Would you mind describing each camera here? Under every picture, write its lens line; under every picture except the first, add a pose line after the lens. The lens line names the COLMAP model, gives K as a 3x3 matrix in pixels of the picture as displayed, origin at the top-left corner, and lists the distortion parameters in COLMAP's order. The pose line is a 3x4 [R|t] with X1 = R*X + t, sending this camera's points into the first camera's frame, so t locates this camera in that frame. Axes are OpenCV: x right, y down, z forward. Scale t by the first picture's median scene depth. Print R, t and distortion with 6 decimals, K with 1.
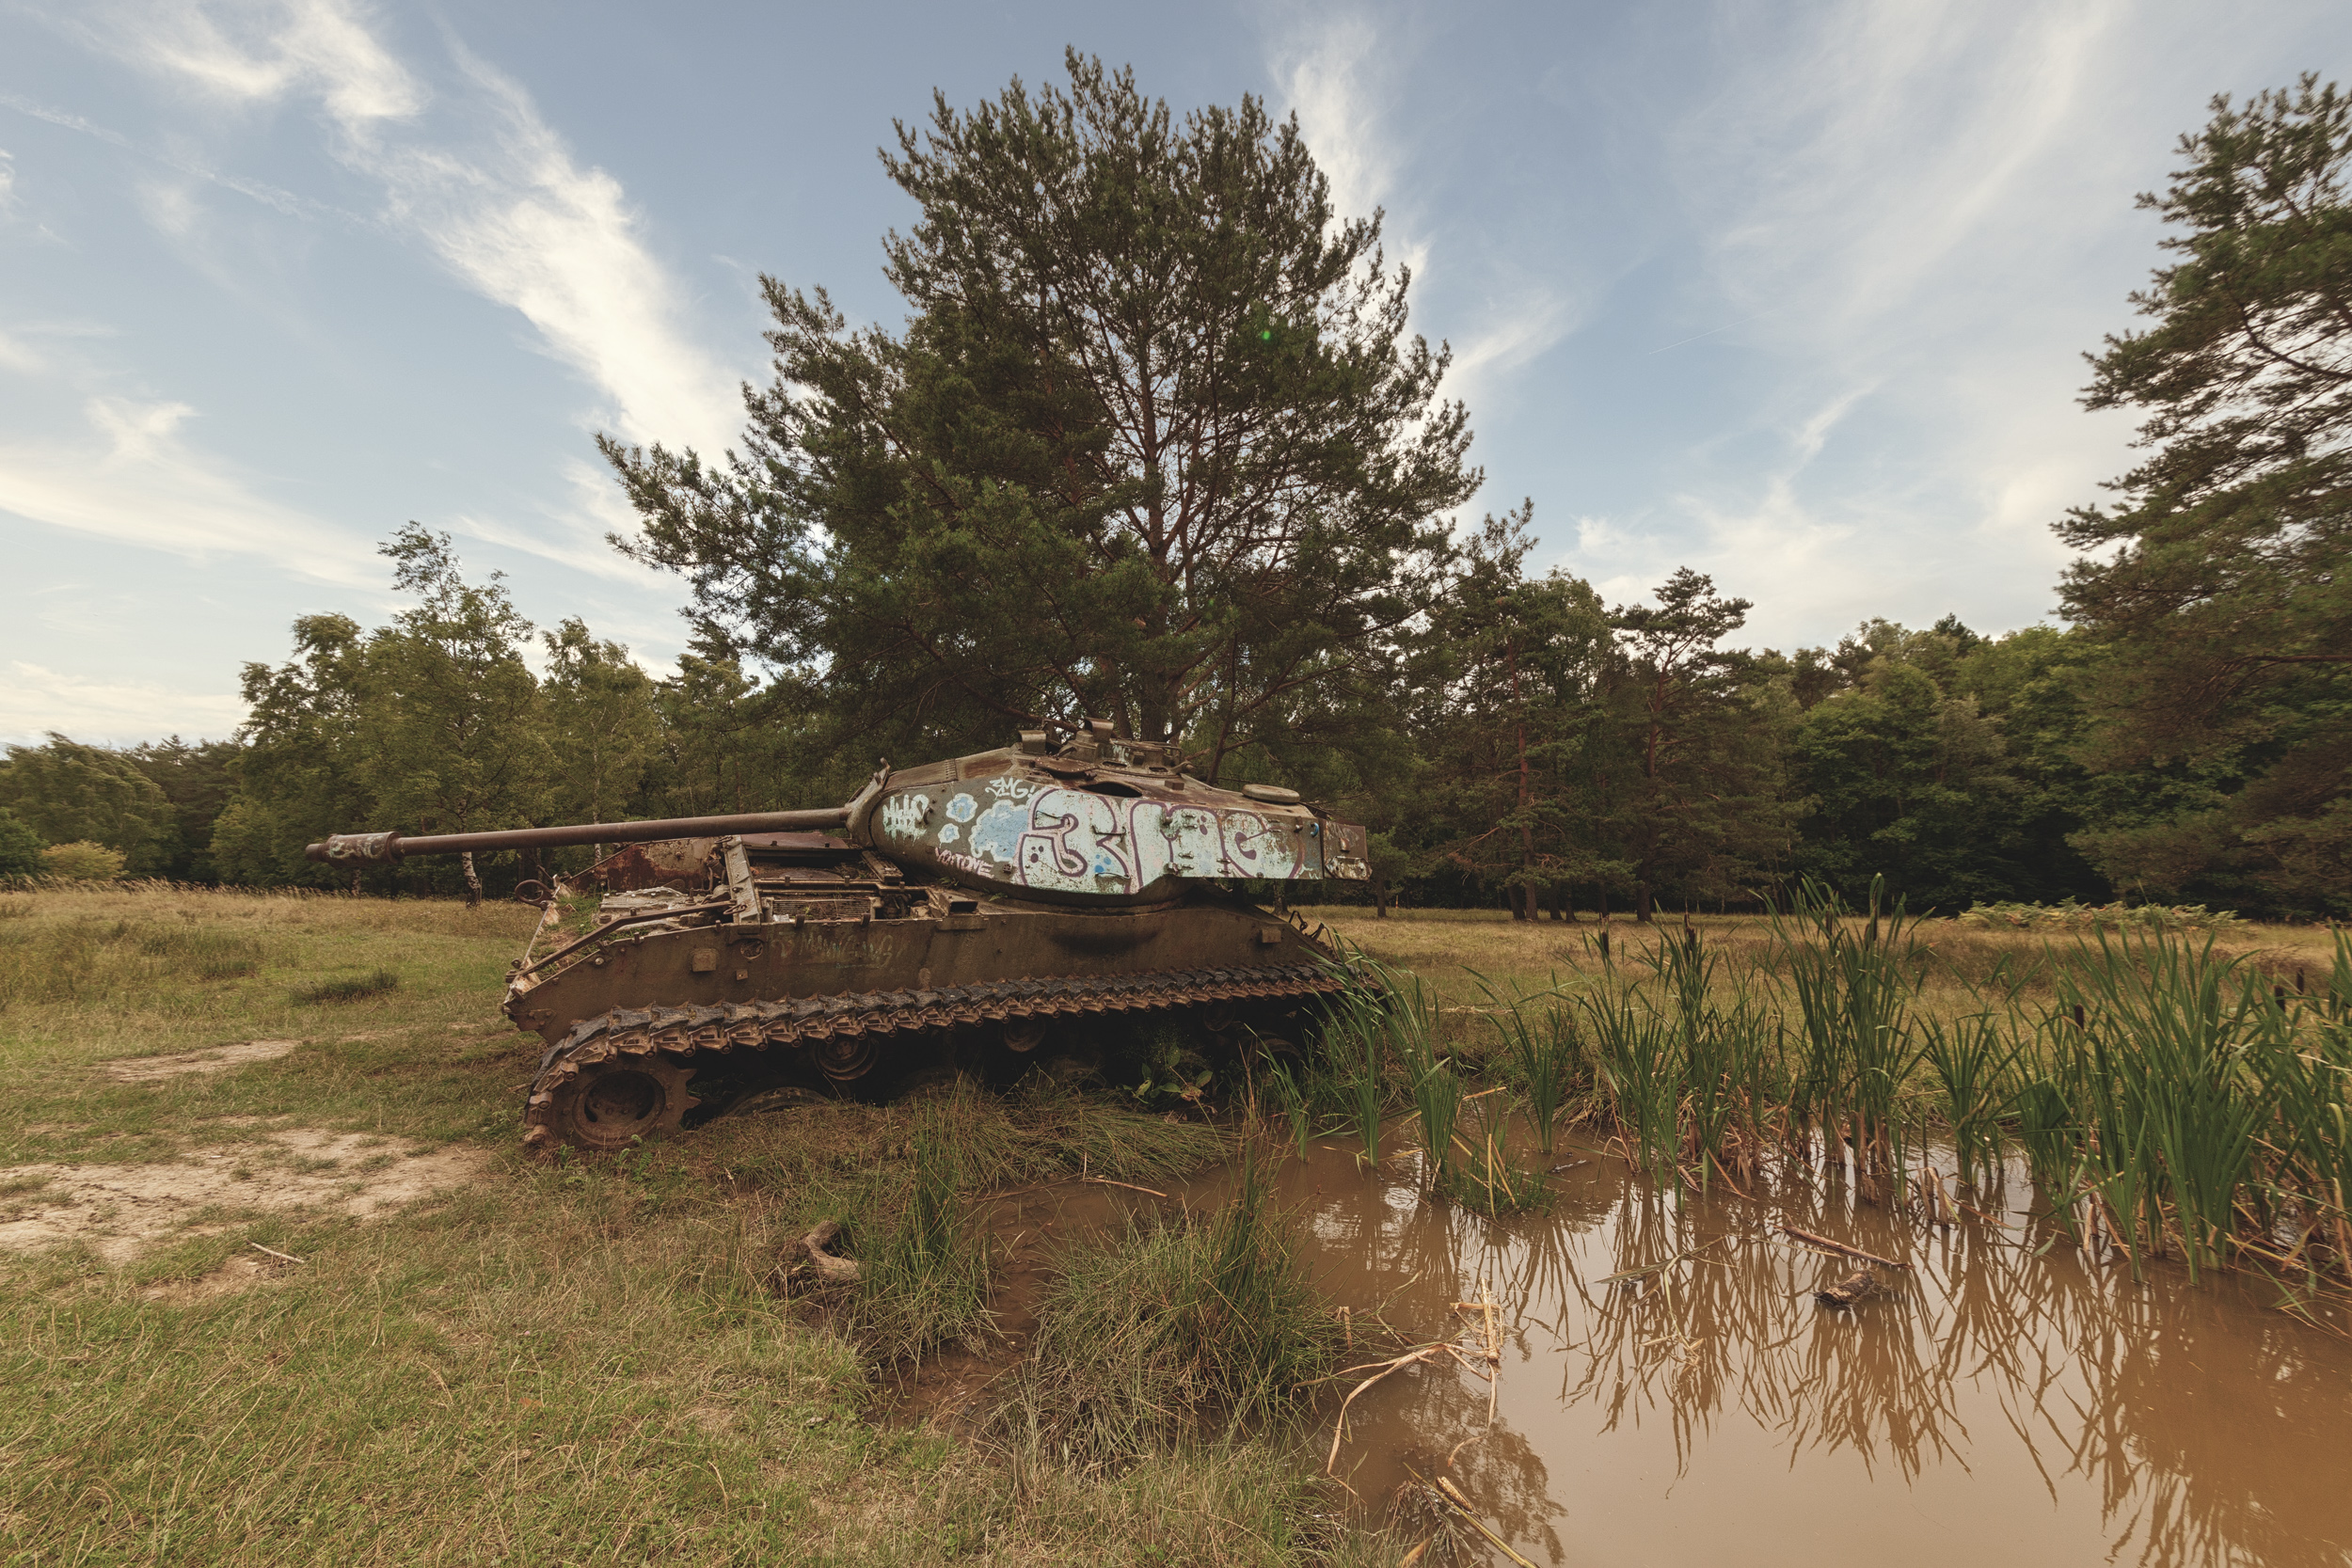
lens RADIAL K [[816.7, 0, 1176.9], [0, 816.7, 786.6], [0, 0, 1]] dist [0.005990, 0.000106]
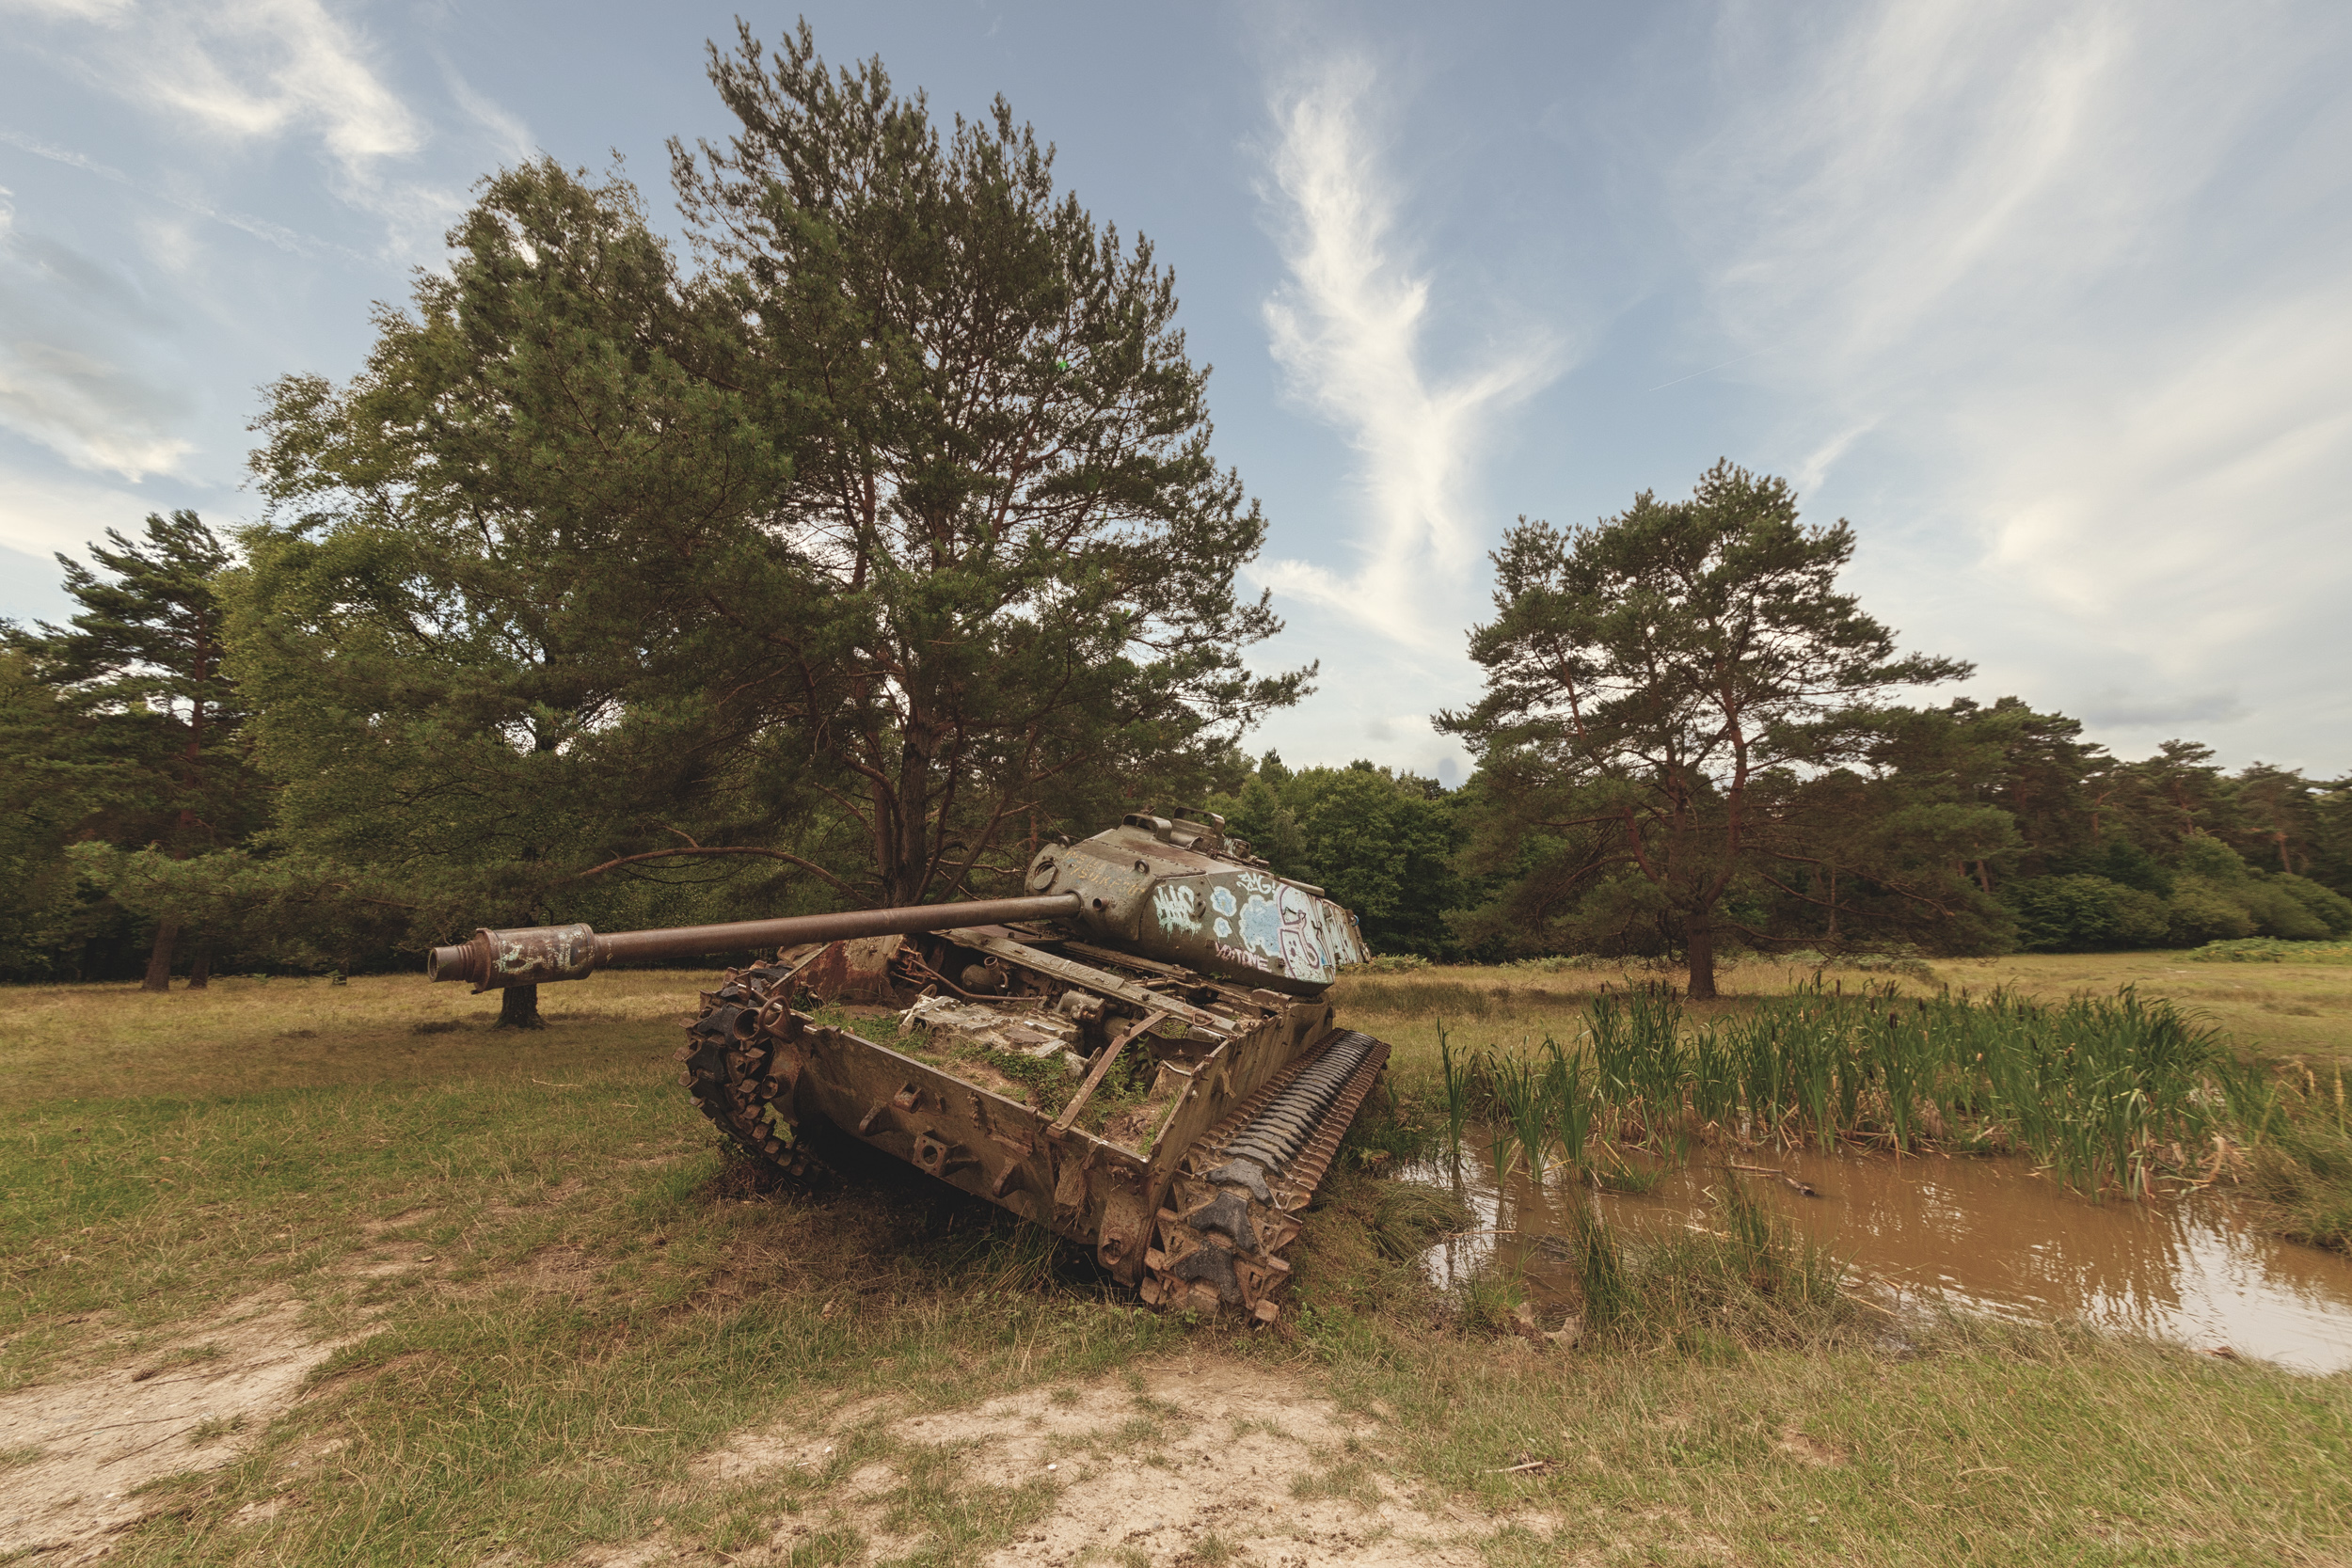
lens RADIAL K [[816.7, 0, 1177.4], [0, 816.7, 779.8], [0, 0, 1]] dist [0.005990, 0.000106]
pose [[0.759879, 0.119729, 0.638944, -0.969425], [-0.072514, 0.992370, -0.099716, -0.018189], [-0.646007, 0.029440, 0.762763, 0.263236]]
